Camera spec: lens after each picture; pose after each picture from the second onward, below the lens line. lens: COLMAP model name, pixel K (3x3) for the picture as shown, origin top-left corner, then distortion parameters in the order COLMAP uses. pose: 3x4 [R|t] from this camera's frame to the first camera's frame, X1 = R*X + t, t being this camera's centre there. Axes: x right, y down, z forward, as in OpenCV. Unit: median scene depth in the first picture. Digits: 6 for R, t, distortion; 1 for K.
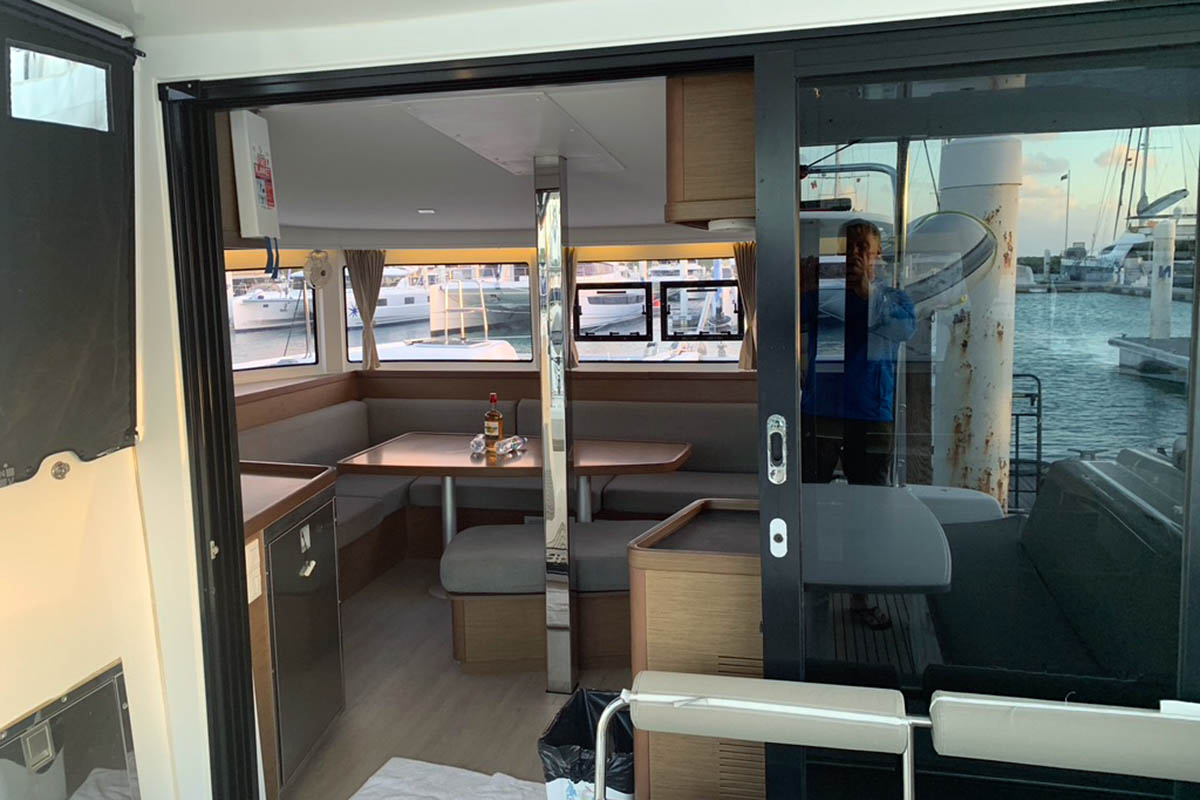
lens RADIAL K [[908.9, 0, 594.4], [0, 908.9, 397.1], [0, 0, 1]] dist [0.004148, -0.001177]
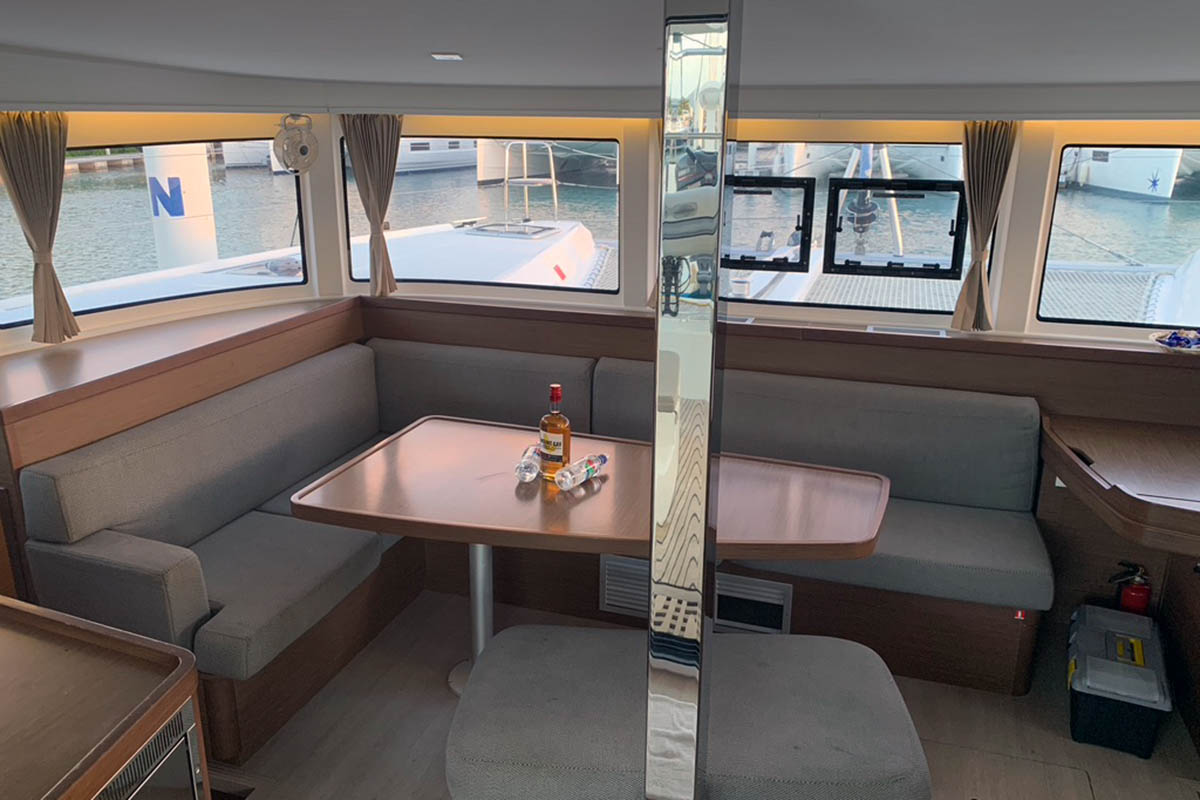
lens RADIAL K [[908.9, 0, 594.4], [0, 908.9, 397.1], [0, 0, 1]] dist [0.004148, -0.001177]
pose [[0.996304, 0.043766, -0.073914, -0.034448], [-0.031059, 0.985795, 0.165057, -0.074936], [0.080088, -0.162151, 0.983510, 0.340404]]
